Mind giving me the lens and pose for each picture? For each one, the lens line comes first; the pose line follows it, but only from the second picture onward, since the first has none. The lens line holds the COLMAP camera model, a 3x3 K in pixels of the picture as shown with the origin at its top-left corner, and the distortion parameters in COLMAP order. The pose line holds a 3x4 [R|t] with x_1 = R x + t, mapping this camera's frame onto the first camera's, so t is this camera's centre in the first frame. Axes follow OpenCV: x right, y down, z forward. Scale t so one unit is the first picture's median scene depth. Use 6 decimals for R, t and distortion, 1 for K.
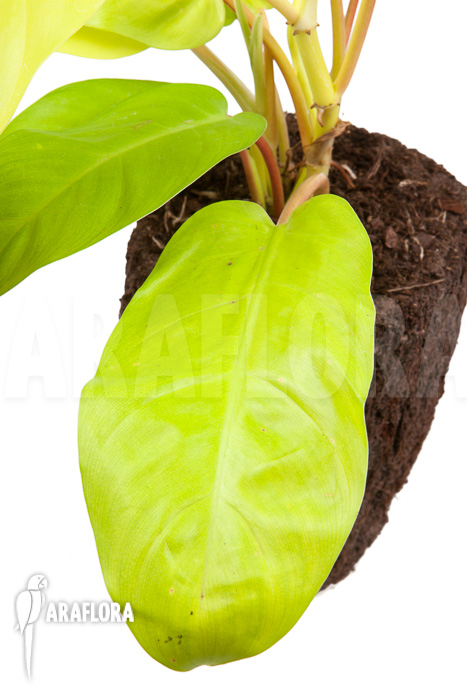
lens RADIAL K [[1354.1, 0, 234.3], [0, 1354.1, 350.1], [0, 0, 1]] dist [0.225331, 0.000000]
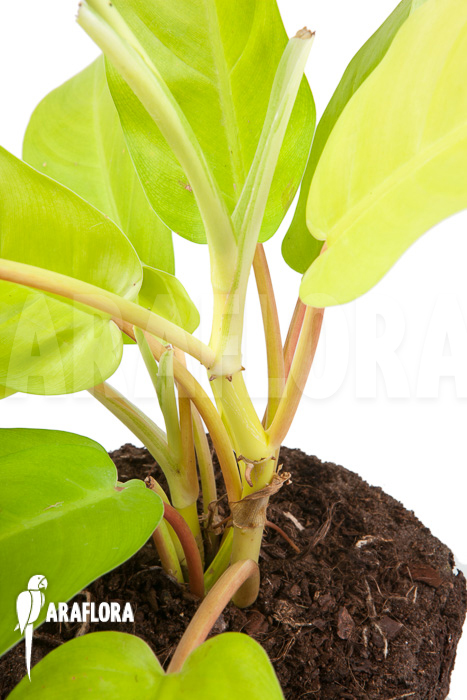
lens RADIAL K [[1350.0, 0, 232.5], [0, 1350.0, 349.8], [0, 0, 1]] dist [0.381332, 0.000000]
pose [[0.999632, 0.026411, 0.006140, 0.043869], [-0.025263, 0.989414, -0.142903, -0.121436], [-0.009849, 0.142695, 0.989718, 0.222507]]
